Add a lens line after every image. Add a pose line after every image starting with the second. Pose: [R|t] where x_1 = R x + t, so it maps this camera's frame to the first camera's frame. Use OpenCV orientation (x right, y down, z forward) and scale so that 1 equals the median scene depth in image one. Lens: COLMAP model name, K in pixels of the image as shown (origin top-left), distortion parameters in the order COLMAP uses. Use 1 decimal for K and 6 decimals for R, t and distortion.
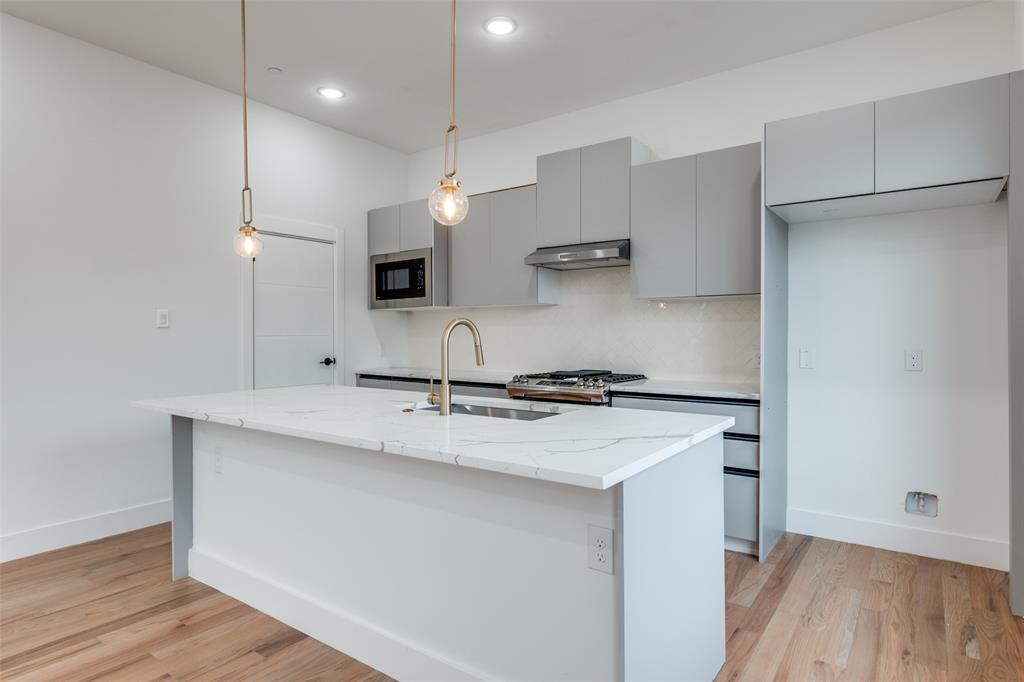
lens RADIAL K [[570.9, 0, 515.8], [0, 570.9, 336.3], [0, 0, 1]] dist [0.006540, 0.002311]
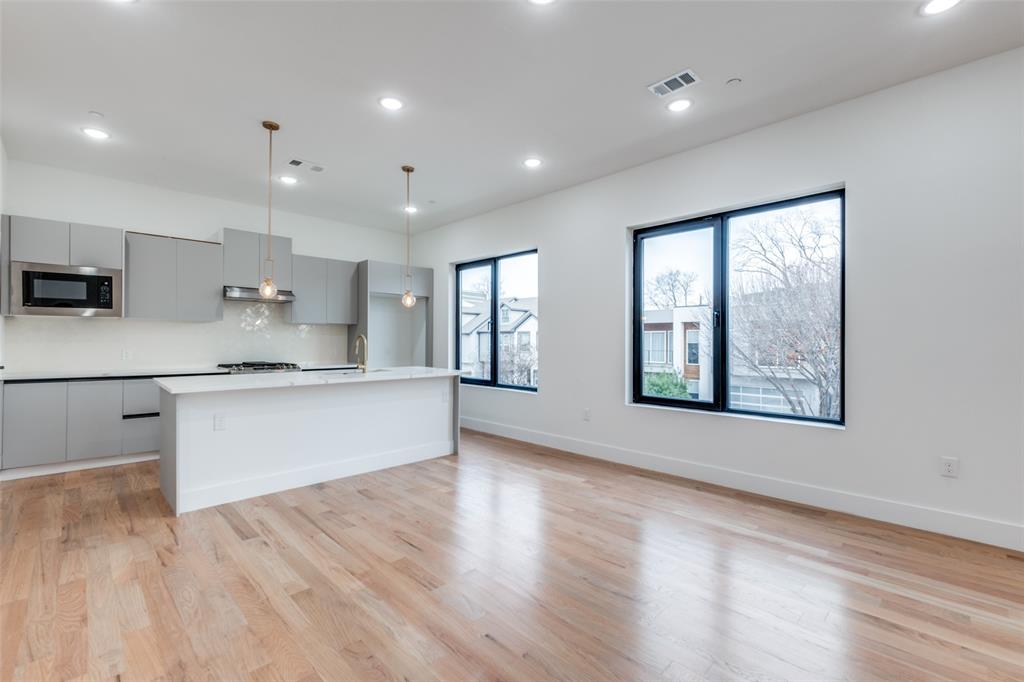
lens RADIAL K [[455.4, 0, 513.4], [0, 455.4, 336.0], [0, 0, 1]] dist [0.005558, -0.003892]
pose [[0.166085, 0.013502, 0.986019, -1.636591], [-0.001792, 0.999909, -0.013391, -0.001757], [-0.986110, 0.000457, 0.166094, 0.010986]]
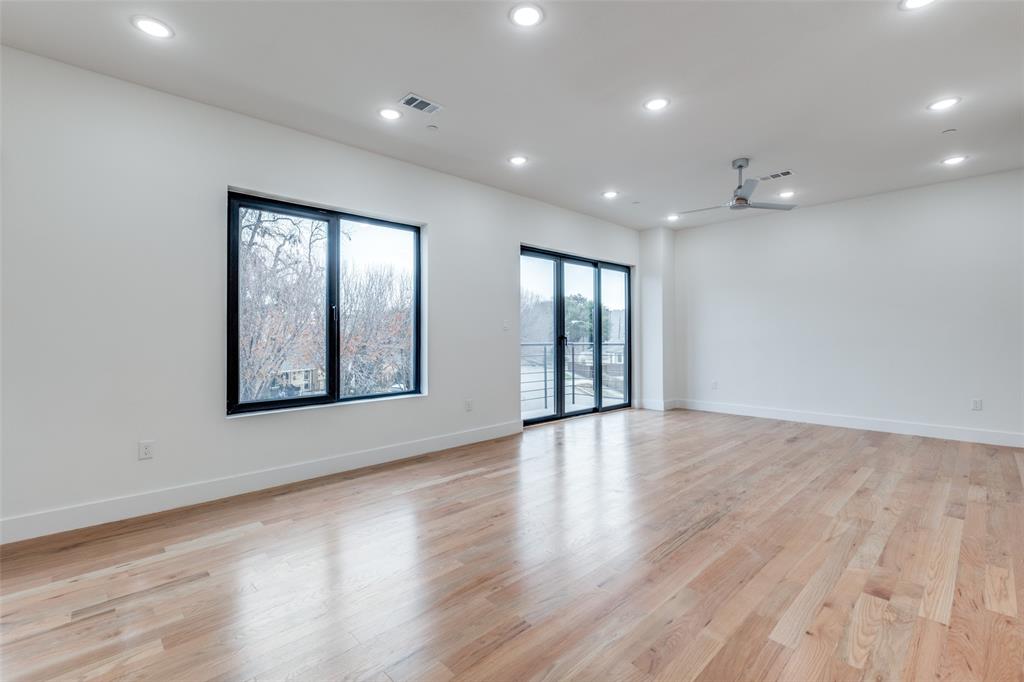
lens RADIAL K [[455.4, 0, 513.1], [0, 455.4, 335.0], [0, 0, 1]] dist [0.005558, -0.003892]
pose [[-0.984290, 0.003396, 0.176525, -0.938102], [0.004070, 0.999986, 0.003458, -0.007632], [-0.176510, 0.004122, -0.984290, 0.987085]]
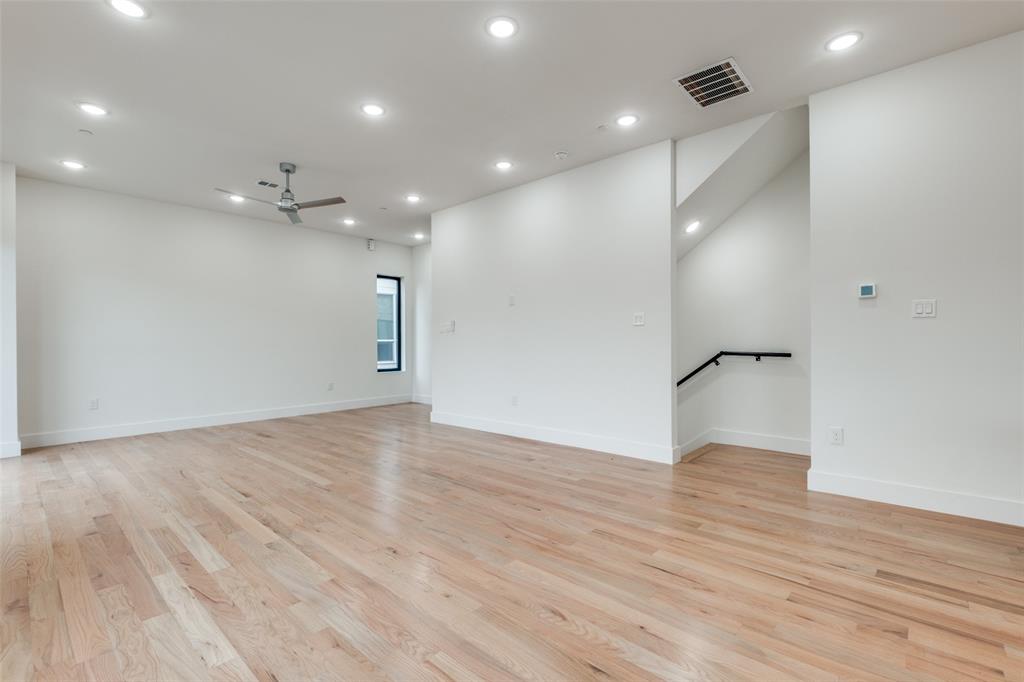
lens RADIAL K [[455.4, 0, 516.2], [0, 455.4, 348.8], [0, 0, 1]] dist [0.005558, -0.003892]
pose [[-0.099241, 0.012554, -0.994984, 0.154853], [0.005797, 0.999911, 0.012038, 0.037223], [0.995047, -0.004573, -0.099305, 0.220522]]
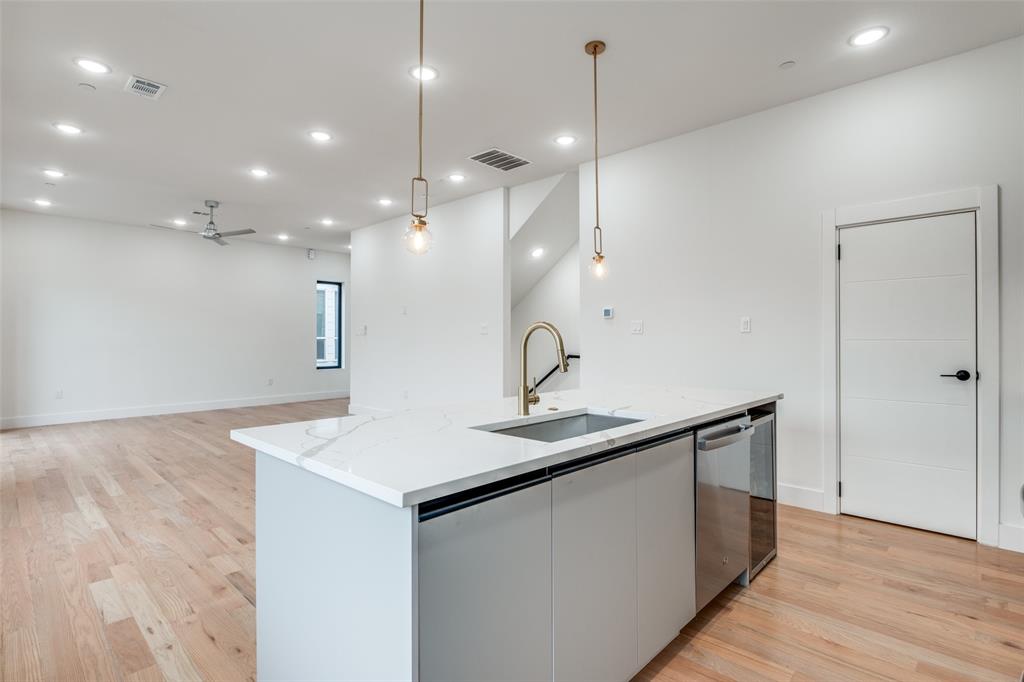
lens RADIAL K [[495.2, 0, 518.1], [0, 495.2, 340.3], [0, 0, 1]] dist [-0.005060, -0.000013]
pose [[-0.120313, 0.002737, -0.992732, 0.638314], [-0.001604, 0.999994, 0.002952, -0.001124], [0.992735, 0.001948, -0.120308, 0.890544]]
